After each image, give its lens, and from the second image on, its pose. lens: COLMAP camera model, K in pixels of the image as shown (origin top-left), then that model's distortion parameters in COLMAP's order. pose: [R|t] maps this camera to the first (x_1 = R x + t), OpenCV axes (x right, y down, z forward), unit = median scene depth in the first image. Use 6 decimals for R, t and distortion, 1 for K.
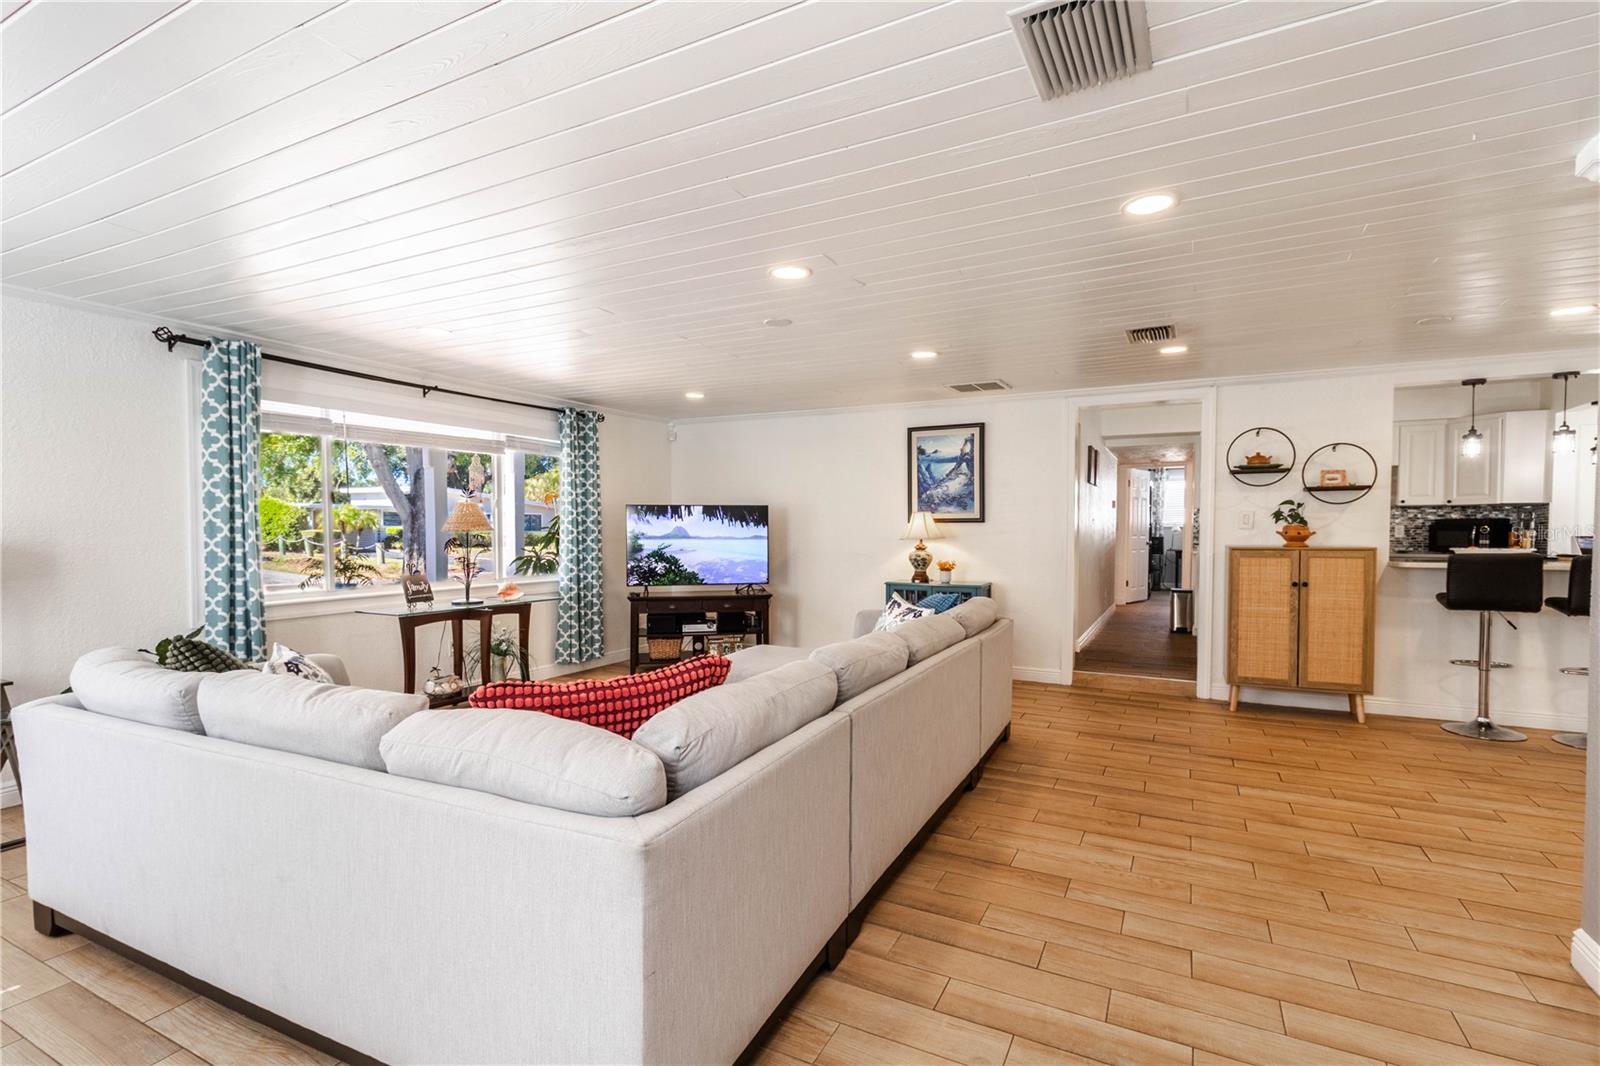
lens RADIAL K [[739.2, 0, 811.0], [0, 739.2, 528.5], [0, 0, 1]] dist [-0.031466, -0.000593]
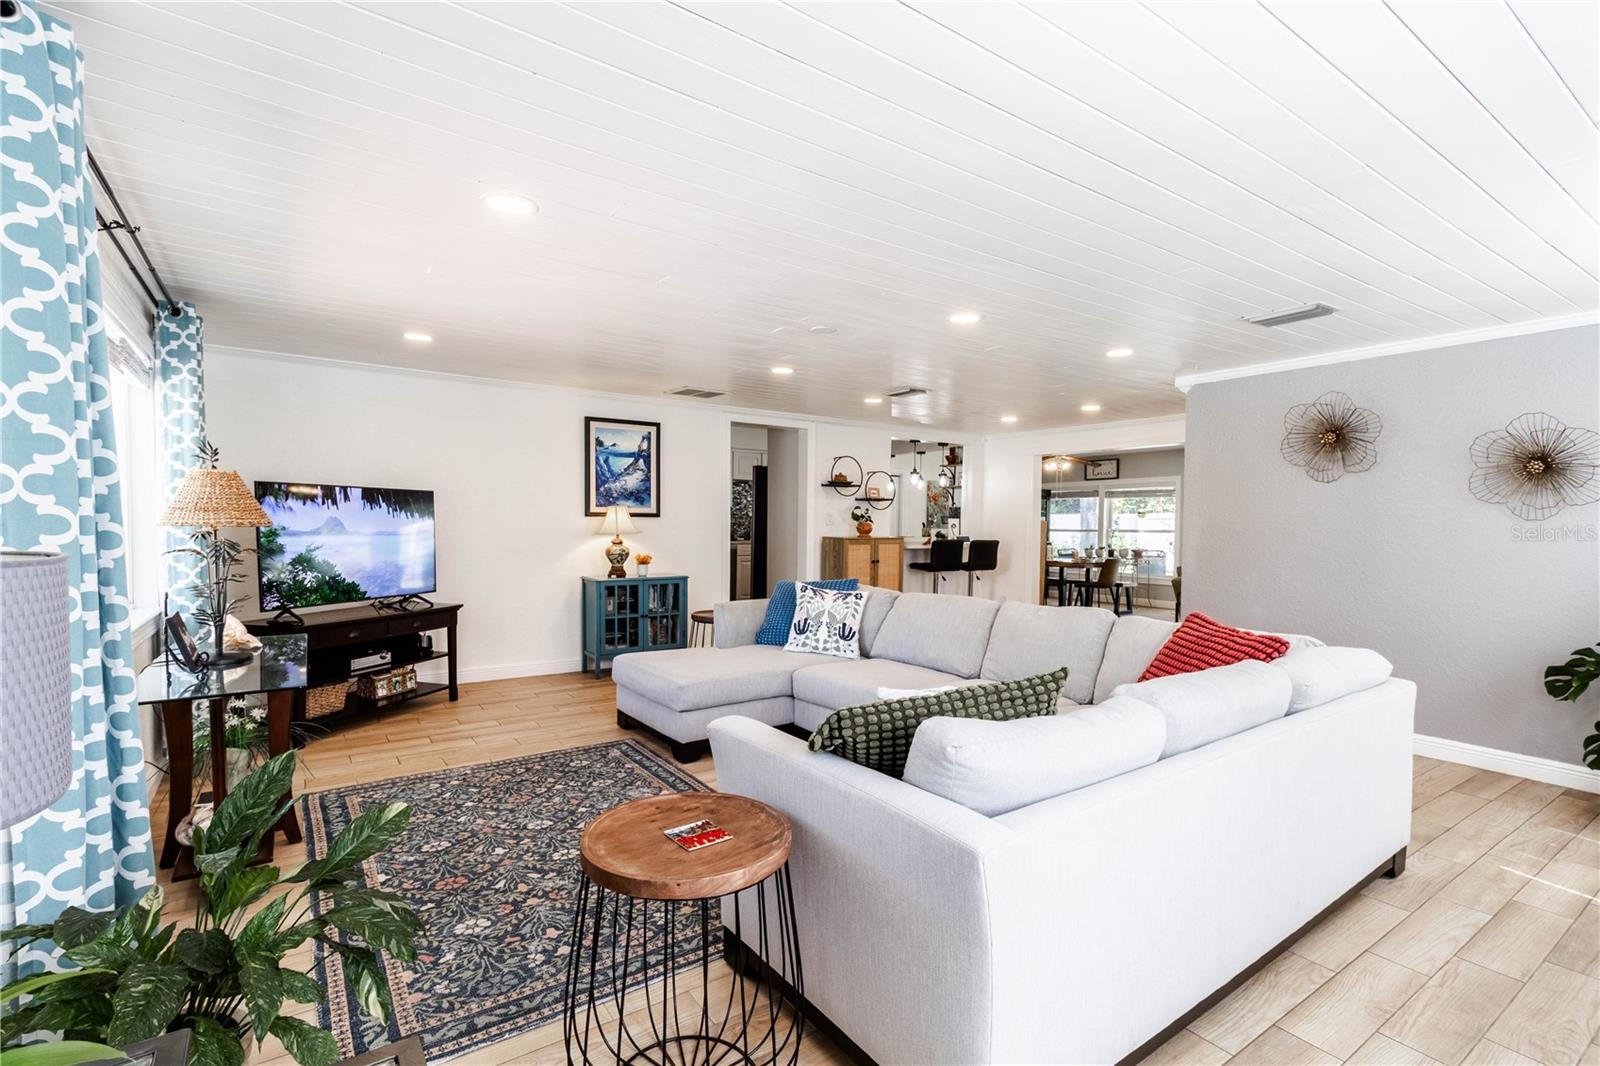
lens RADIAL K [[739.2, 0, 811.3], [0, 739.2, 538.1], [0, 0, 1]] dist [-0.031466, -0.000593]
pose [[0.455390, -0.010422, 0.890231, -0.597827], [-0.005246, 0.999883, 0.014389, 0.004959], [-0.890277, -0.011223, 0.455282, 0.317549]]
